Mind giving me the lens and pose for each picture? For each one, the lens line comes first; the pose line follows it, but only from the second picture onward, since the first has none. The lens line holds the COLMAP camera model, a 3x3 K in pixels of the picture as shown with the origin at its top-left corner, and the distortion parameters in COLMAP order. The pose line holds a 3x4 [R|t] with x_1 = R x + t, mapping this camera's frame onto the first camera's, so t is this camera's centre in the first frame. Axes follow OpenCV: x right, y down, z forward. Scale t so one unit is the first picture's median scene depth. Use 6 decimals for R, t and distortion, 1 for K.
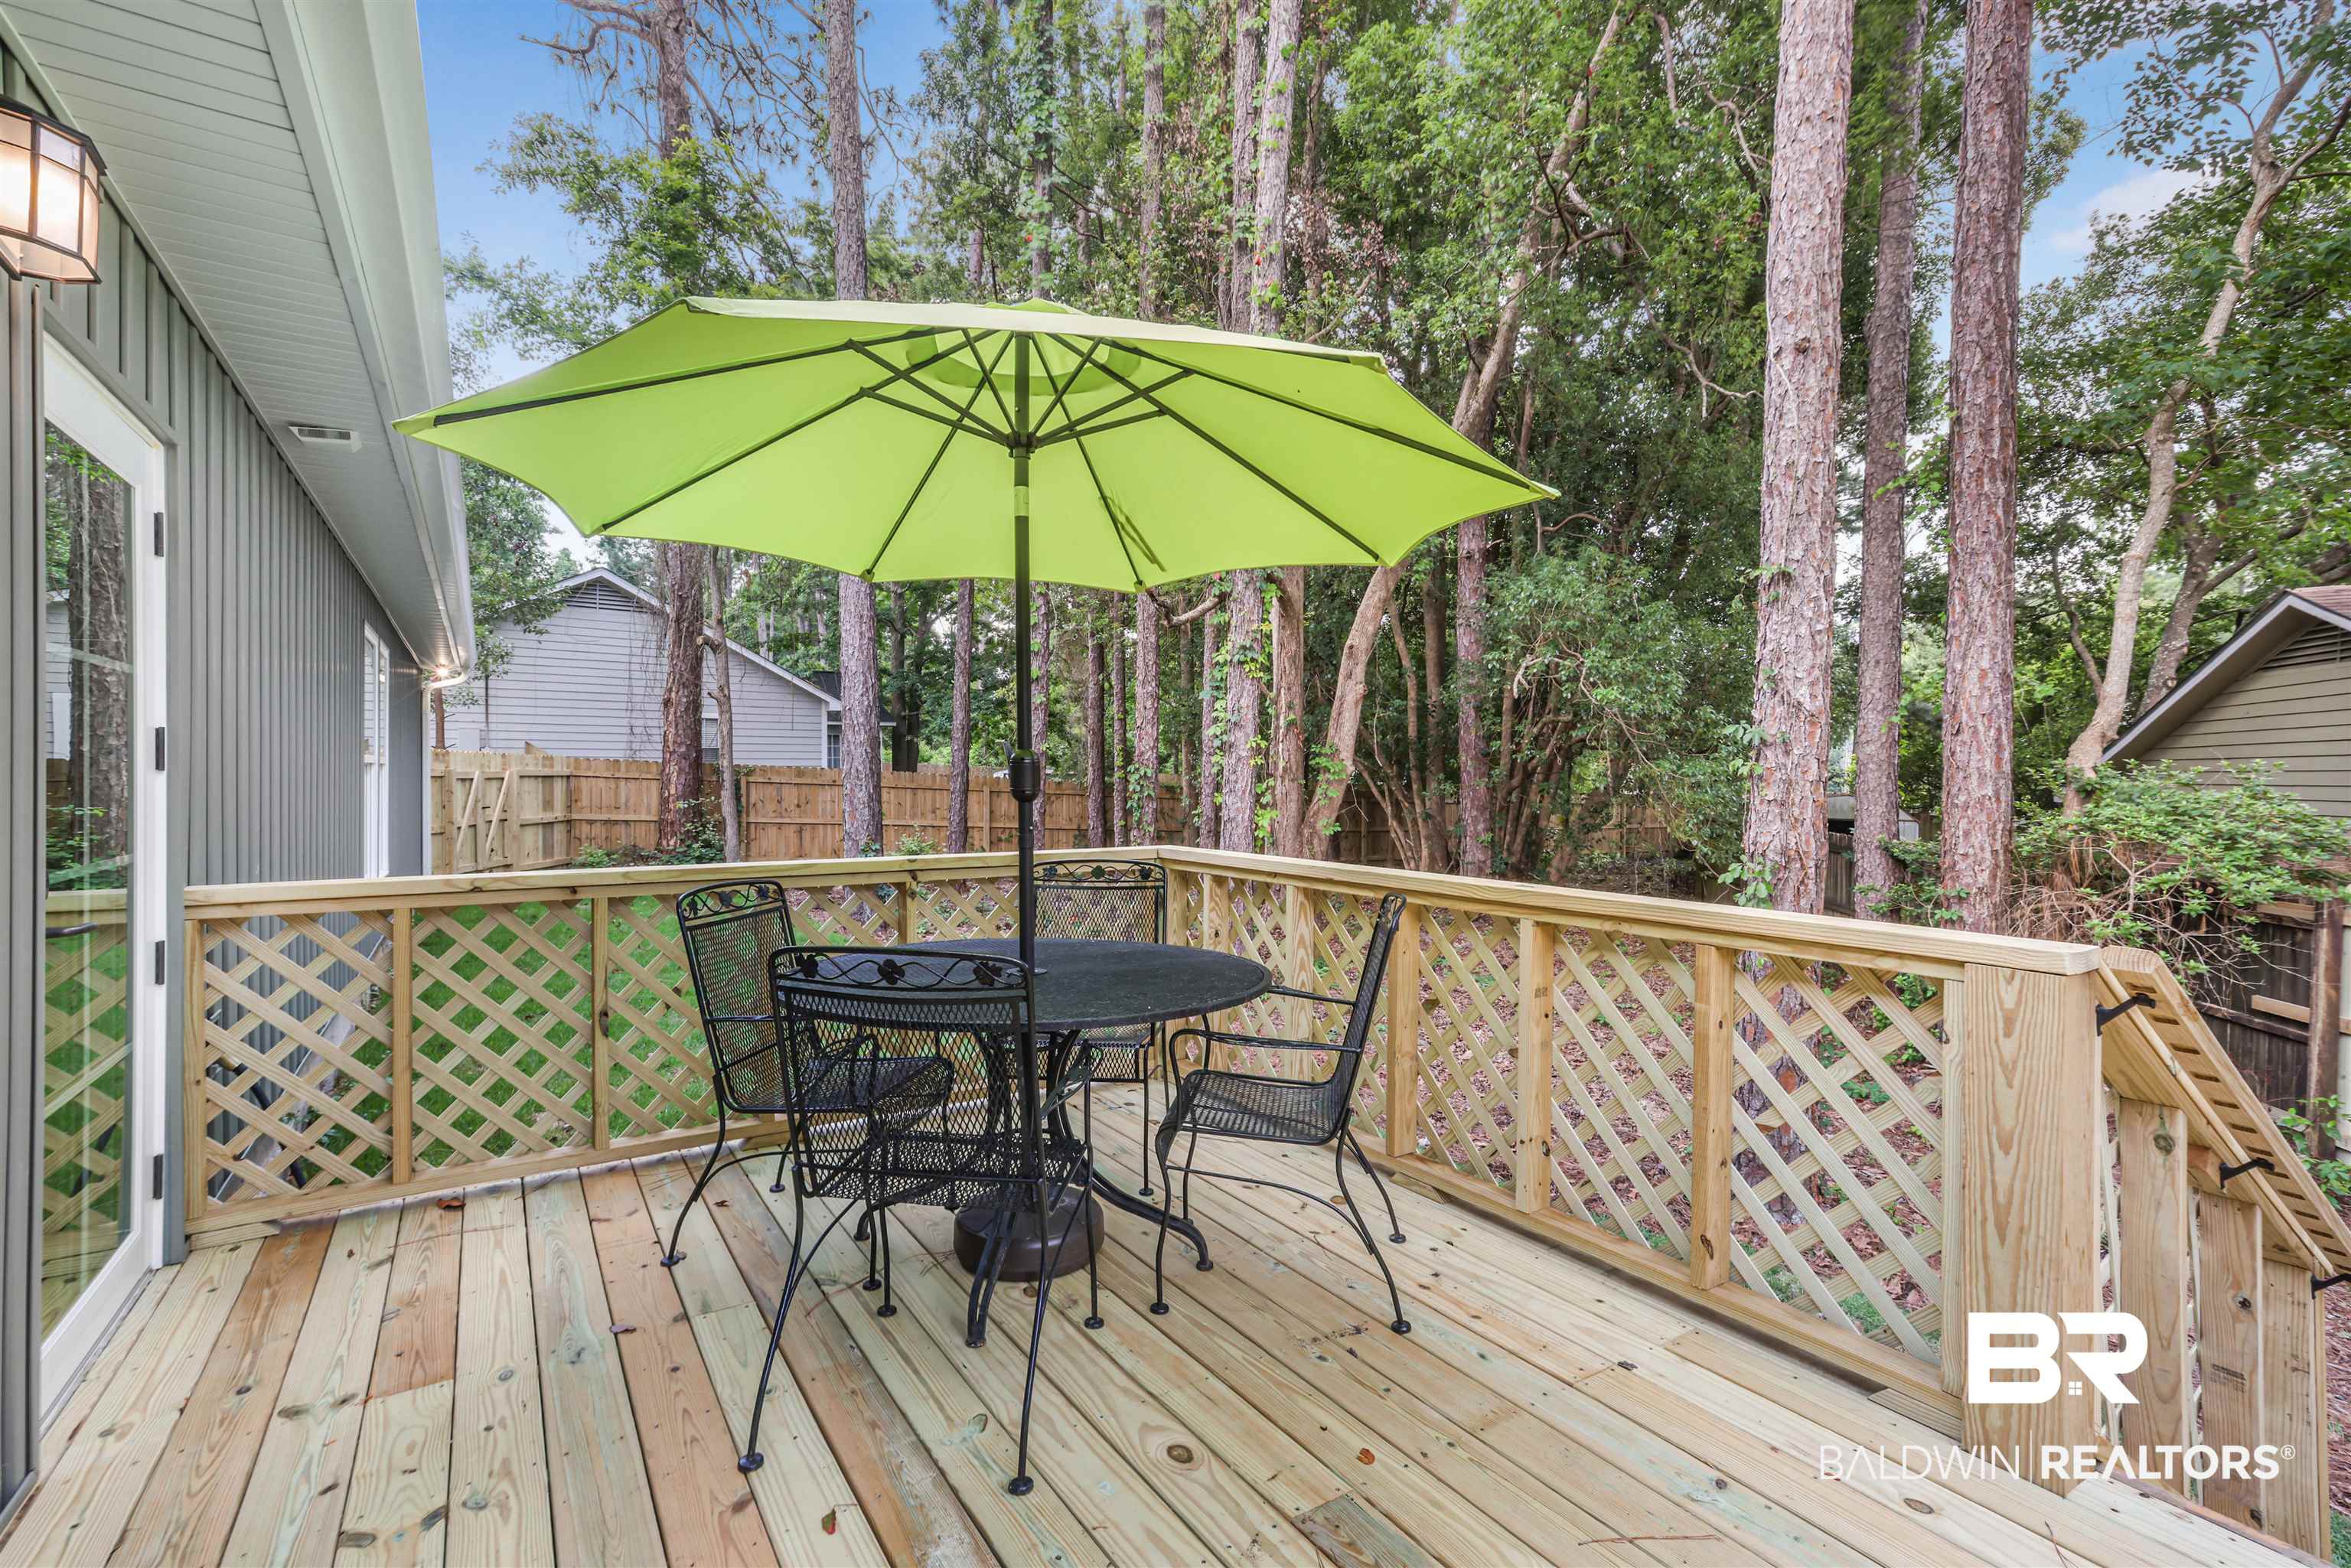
lens RADIAL K [[1066.5, 0, 1179.3], [0, 1066.5, 783.0], [0, 0, 1]] dist [-0.005566, 0.001822]
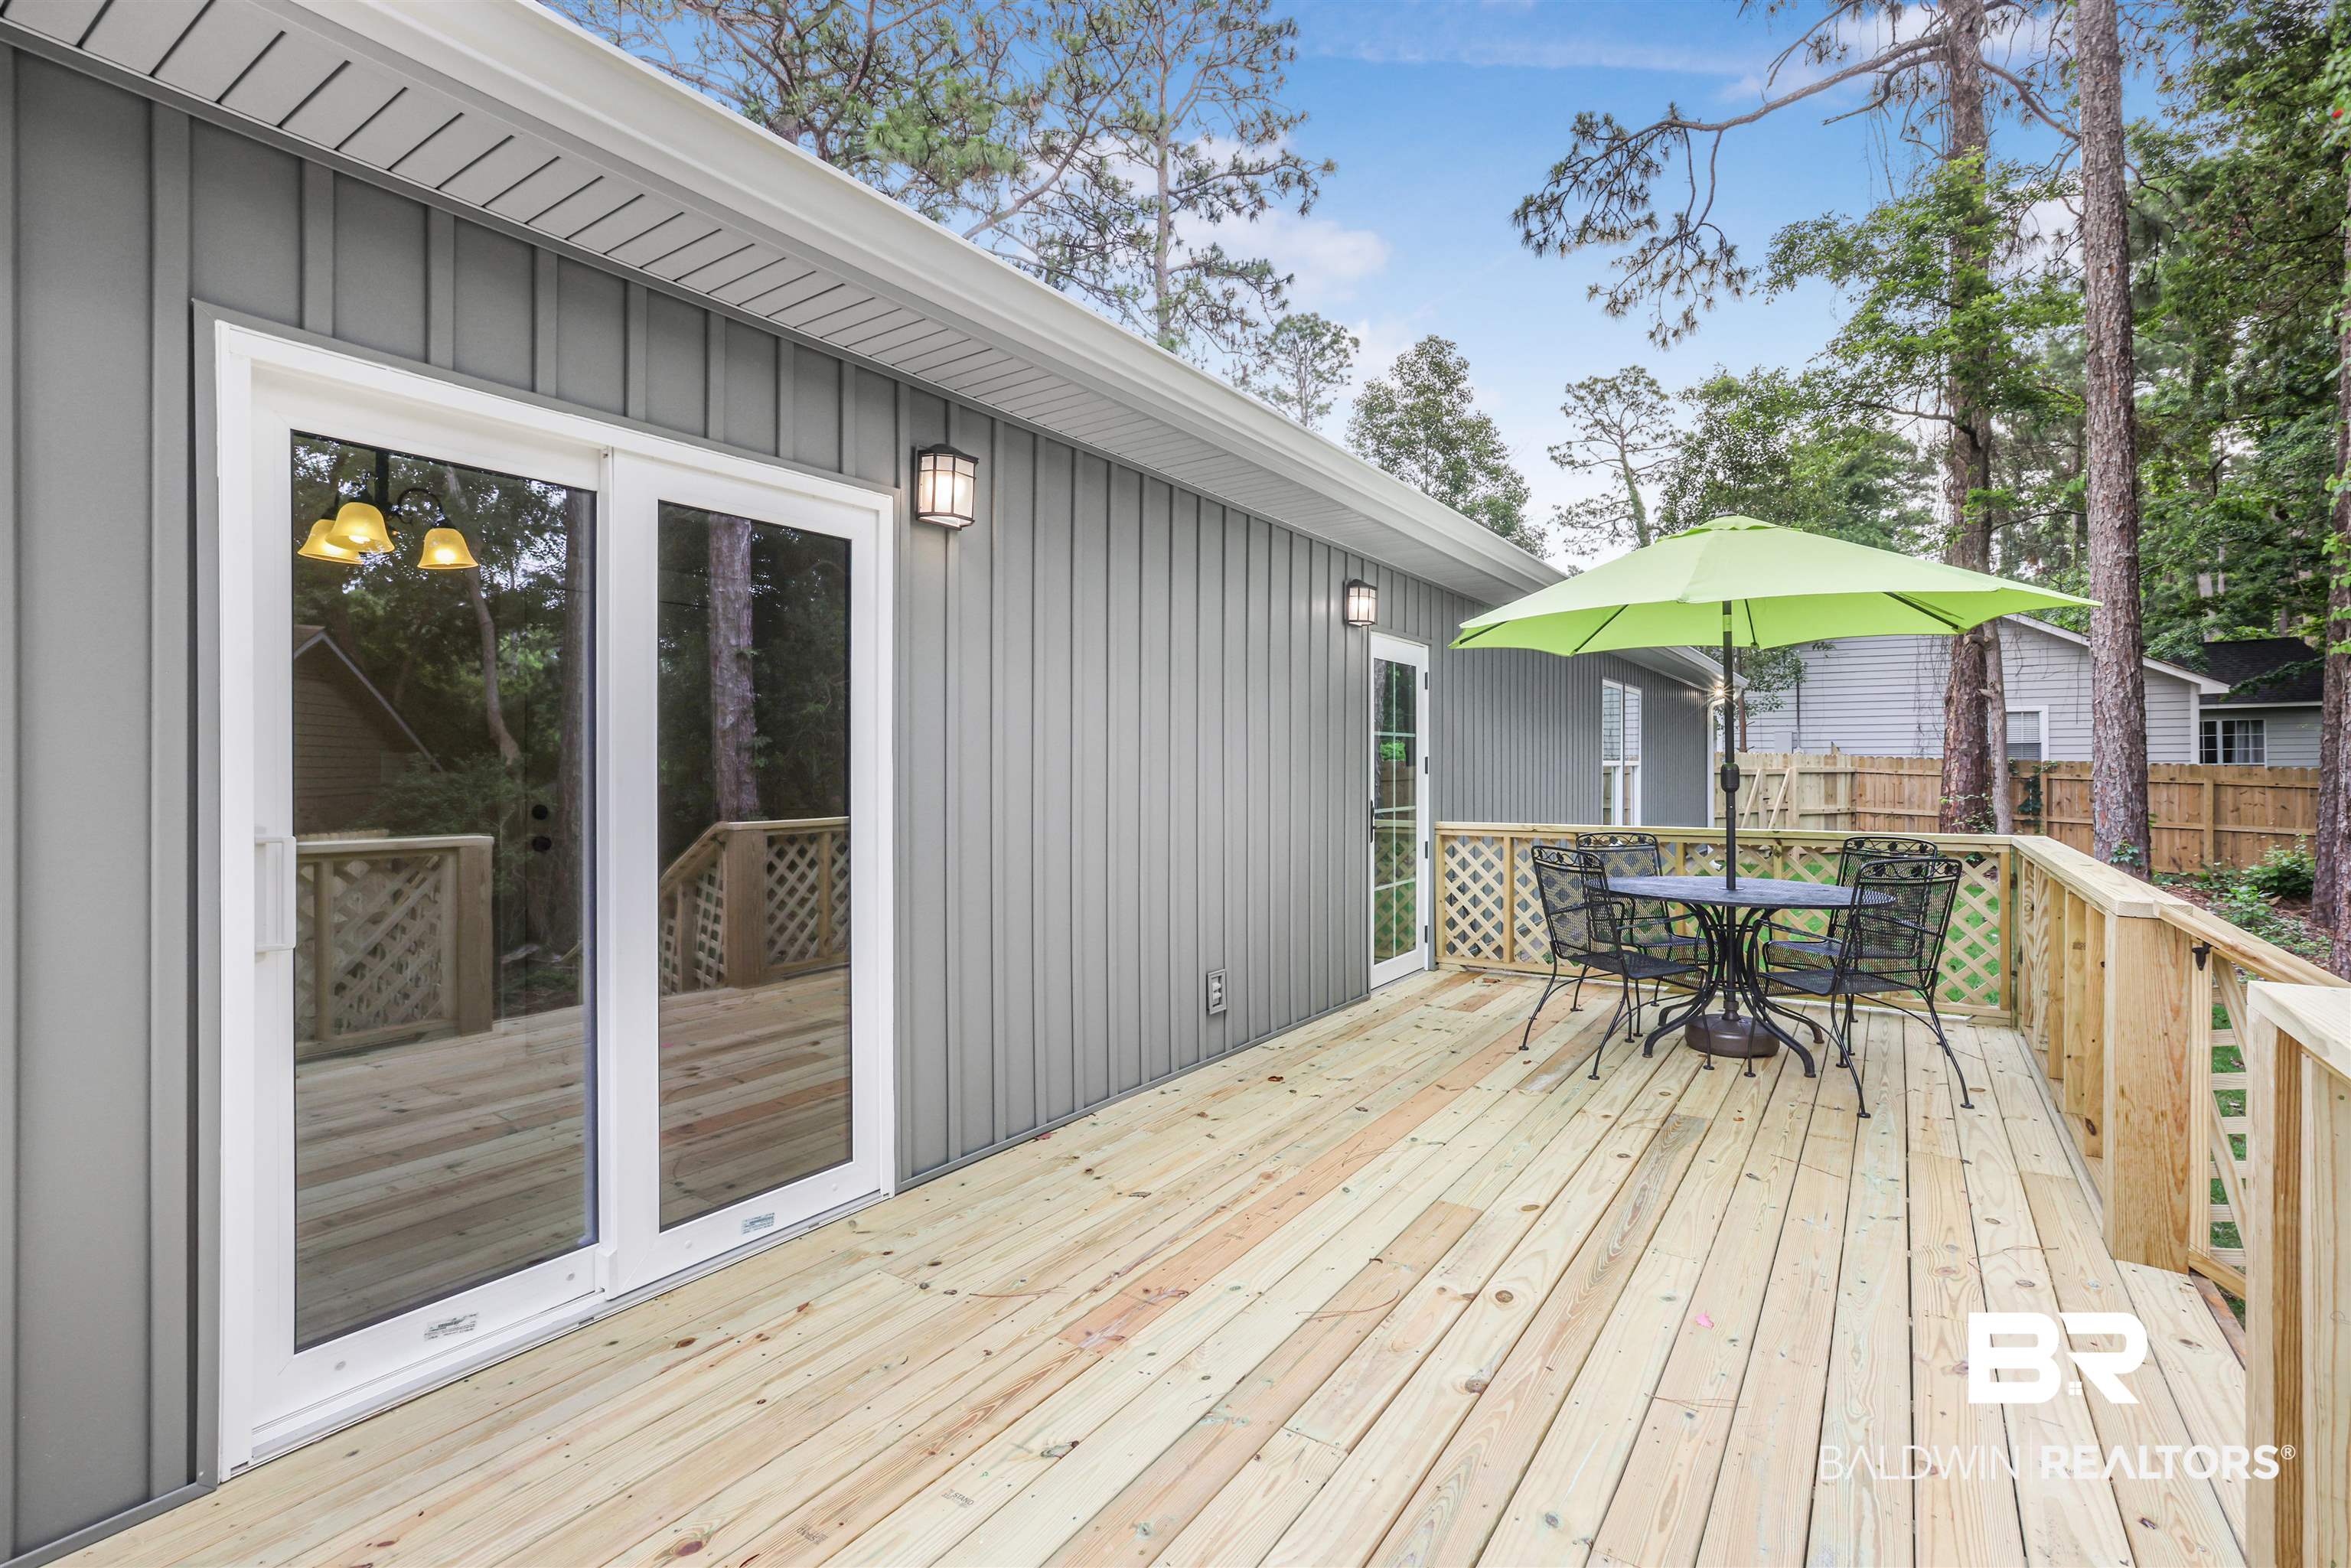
lens RADIAL K [[1066.5, 0, 1165.1], [0, 1066.5, 771.7], [0, 0, 1]] dist [-0.005566, 0.001822]
pose [[0.383039, -0.000763, -0.923732, 1.056749], [-0.004496, 0.999986, -0.002691, -0.007953], [0.923721, 0.005184, 0.383030, -0.507776]]
